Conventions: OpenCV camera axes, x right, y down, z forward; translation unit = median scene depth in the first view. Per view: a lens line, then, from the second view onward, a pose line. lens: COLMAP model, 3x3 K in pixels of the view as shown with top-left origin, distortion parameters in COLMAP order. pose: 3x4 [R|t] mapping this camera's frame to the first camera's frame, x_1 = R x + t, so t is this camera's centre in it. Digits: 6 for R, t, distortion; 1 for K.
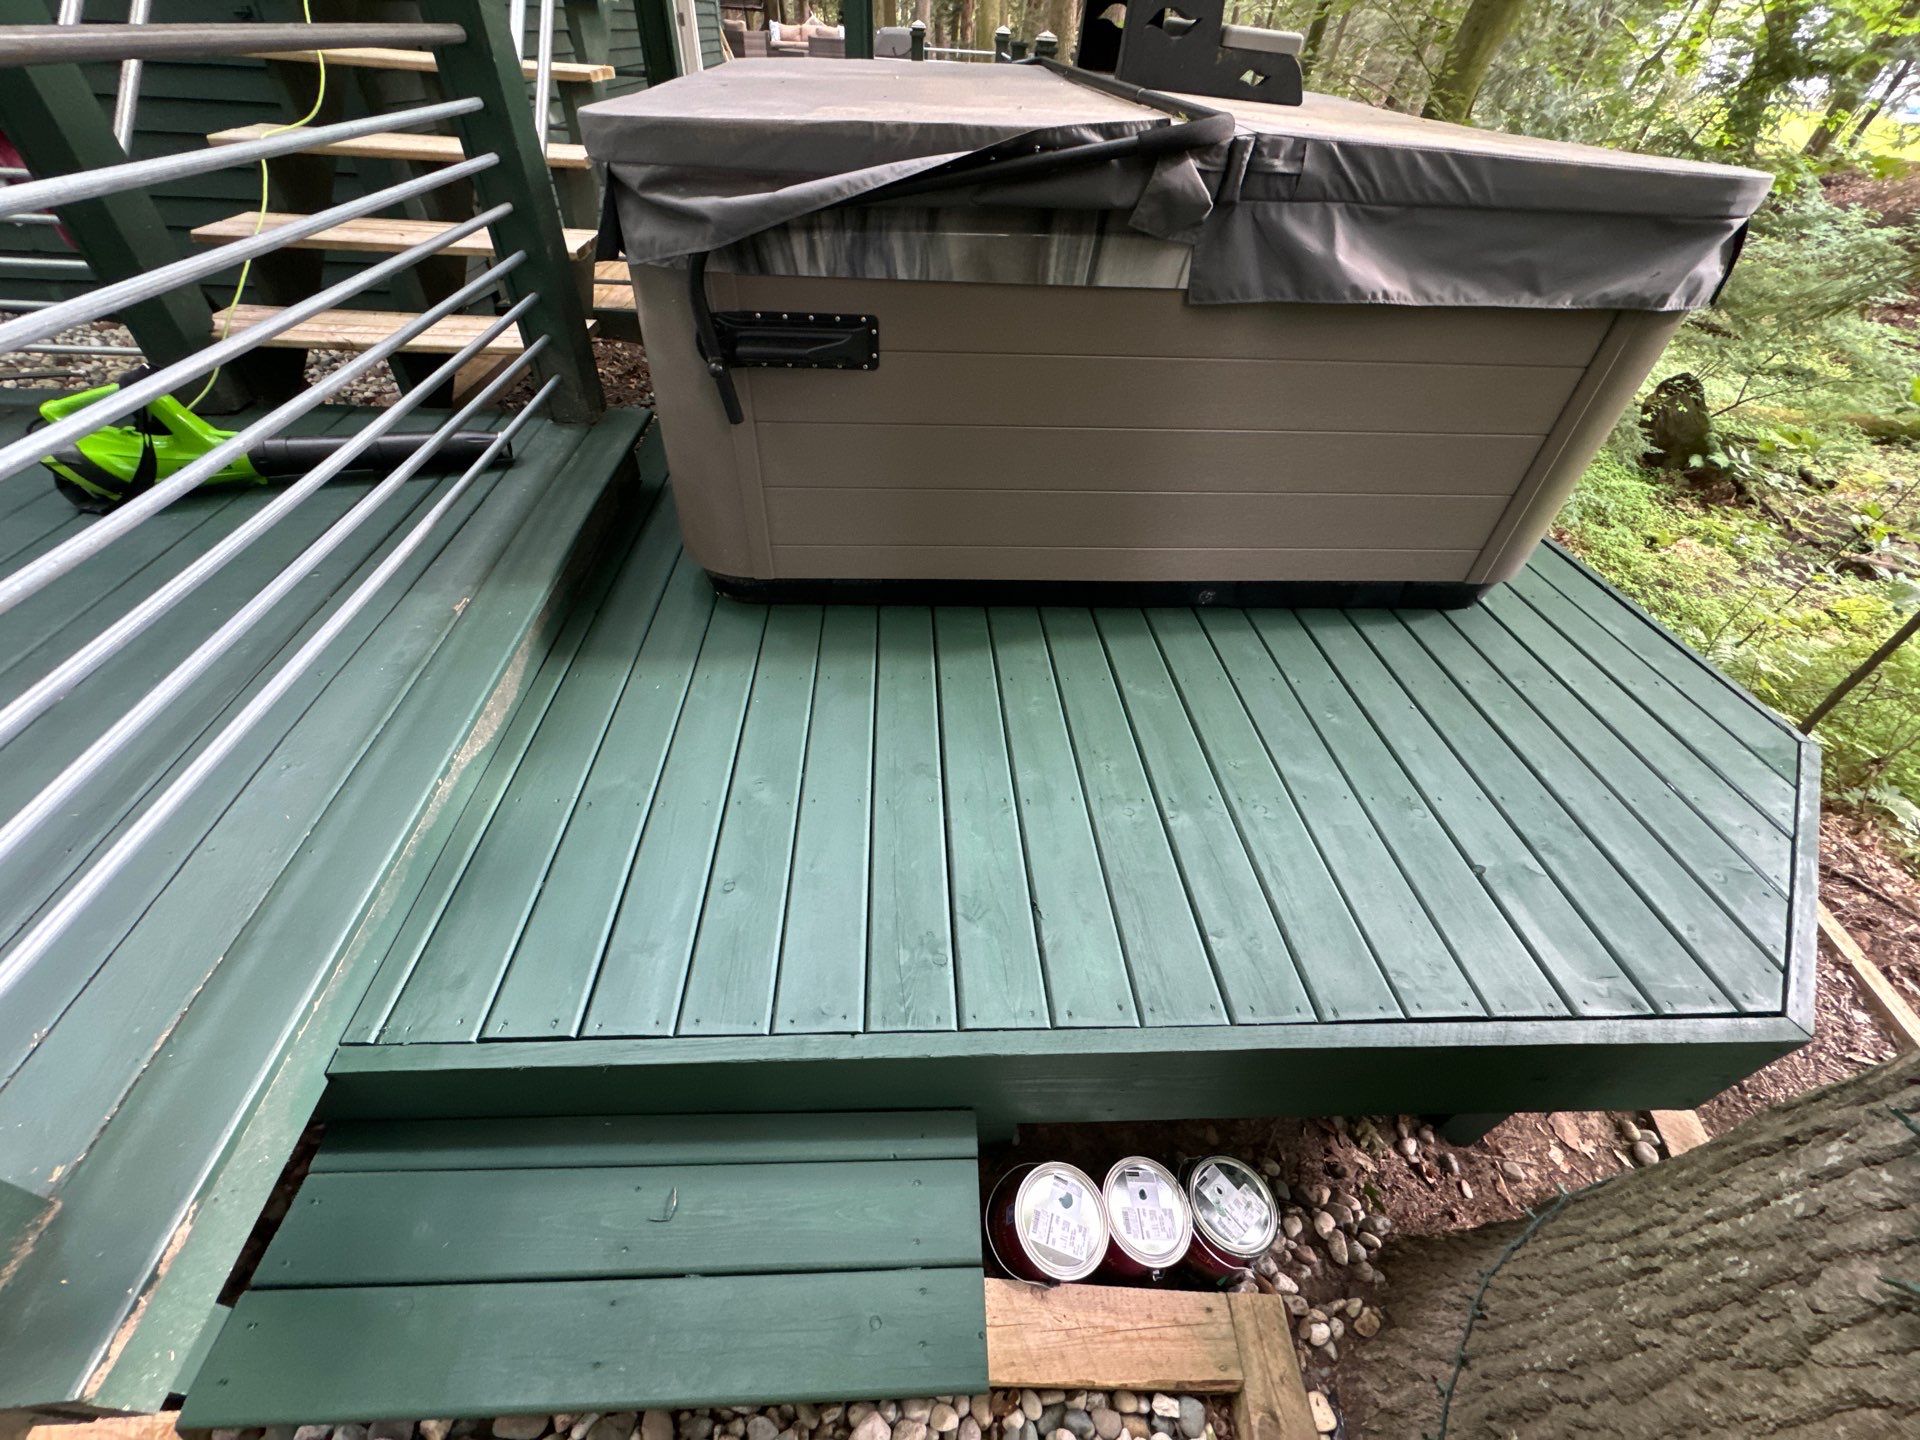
lens RADIAL K [[763.1, 0, 954.1], [0, 763.1, 724.8], [0, 0, 1]] dist [-0.004774, 0.000220]
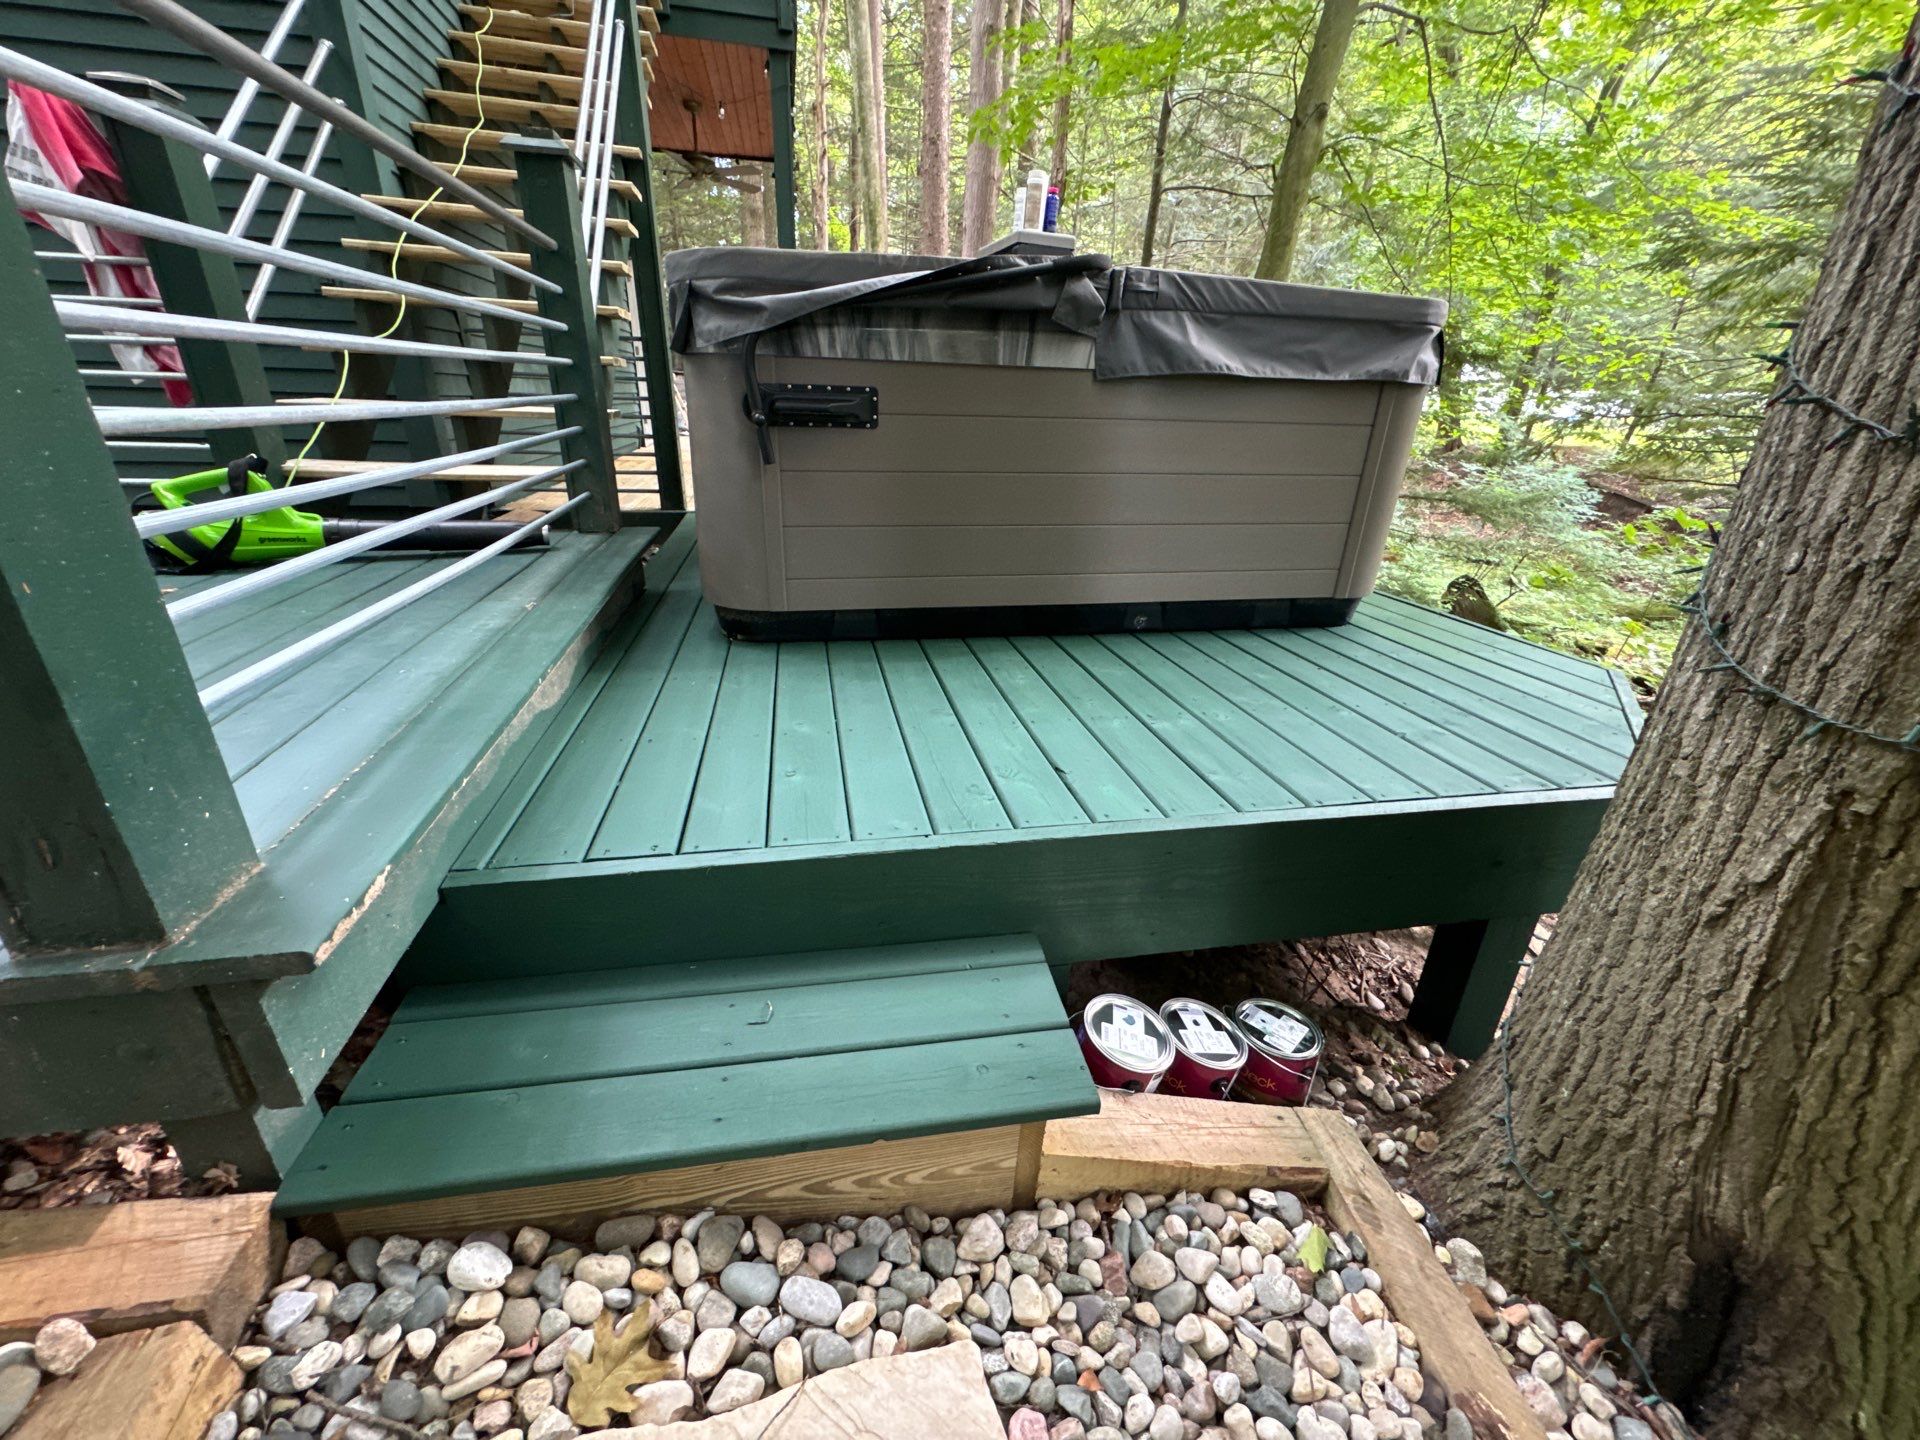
lens RADIAL K [[763.1, 0, 959.4], [0, 763.1, 719.4], [0, 0, 1]] dist [-0.004774, 0.000220]
pose [[0.990052, -0.068505, 0.122897, -0.166802], [0.104676, 0.942289, -0.318016, 0.478751], [-0.094019, 0.327717, 0.940086, -0.100074]]
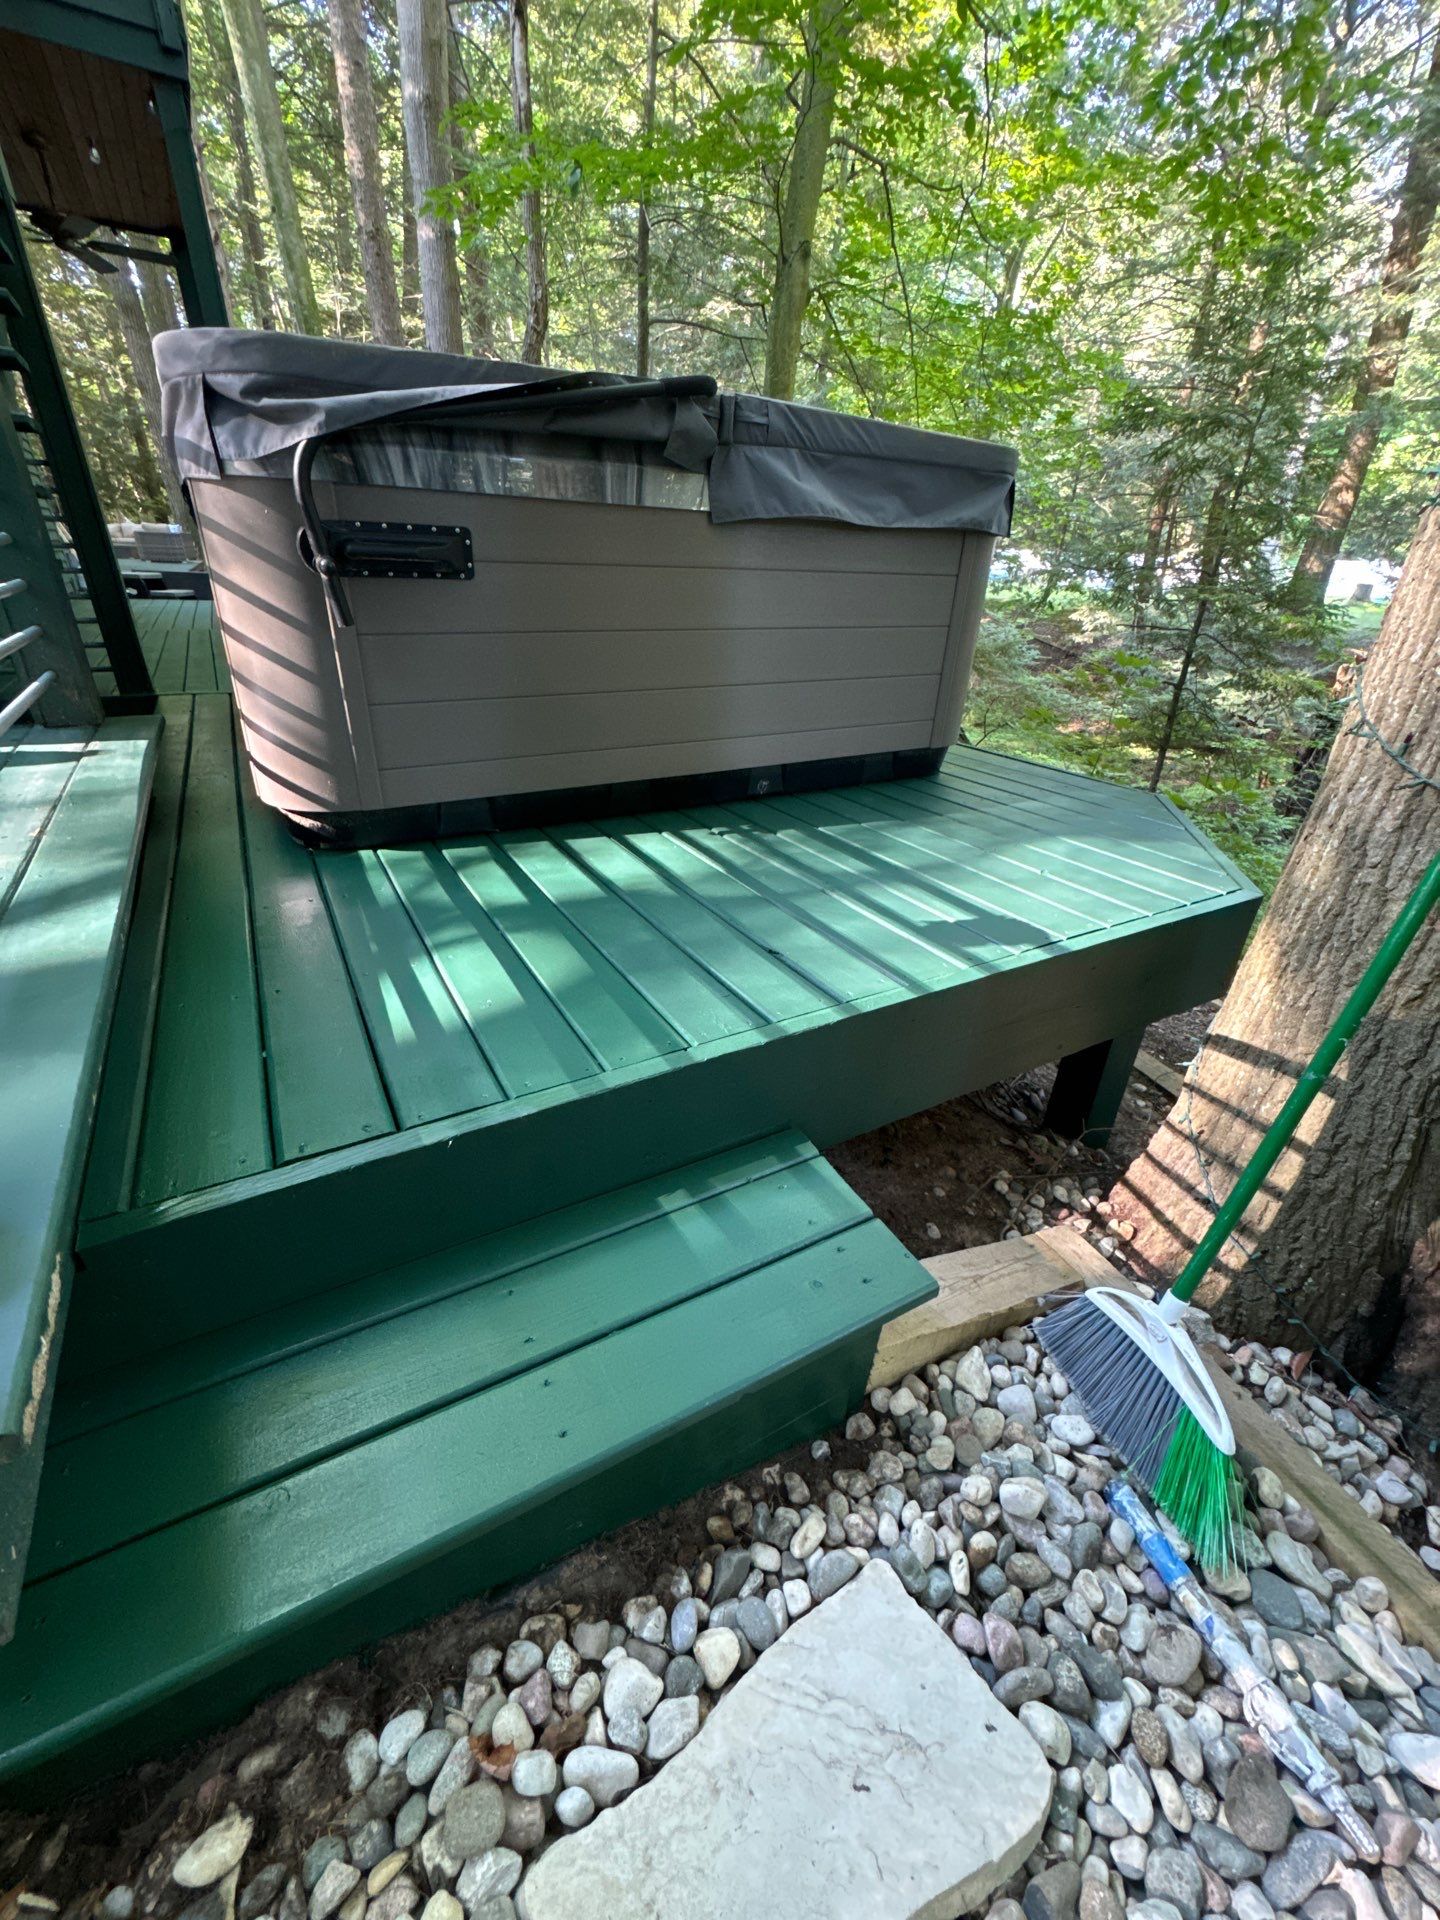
lens RADIAL K [[763.1, 0, 723.2], [0, 763.1, 962.6], [0, 0, 1]] dist [-0.004774, 0.000220]
pose [[0.889059, -0.224451, 0.398993, -0.368380], [0.311339, 0.935415, -0.167531, 0.378827], [-0.335621, 0.273167, 0.901520, 0.035501]]
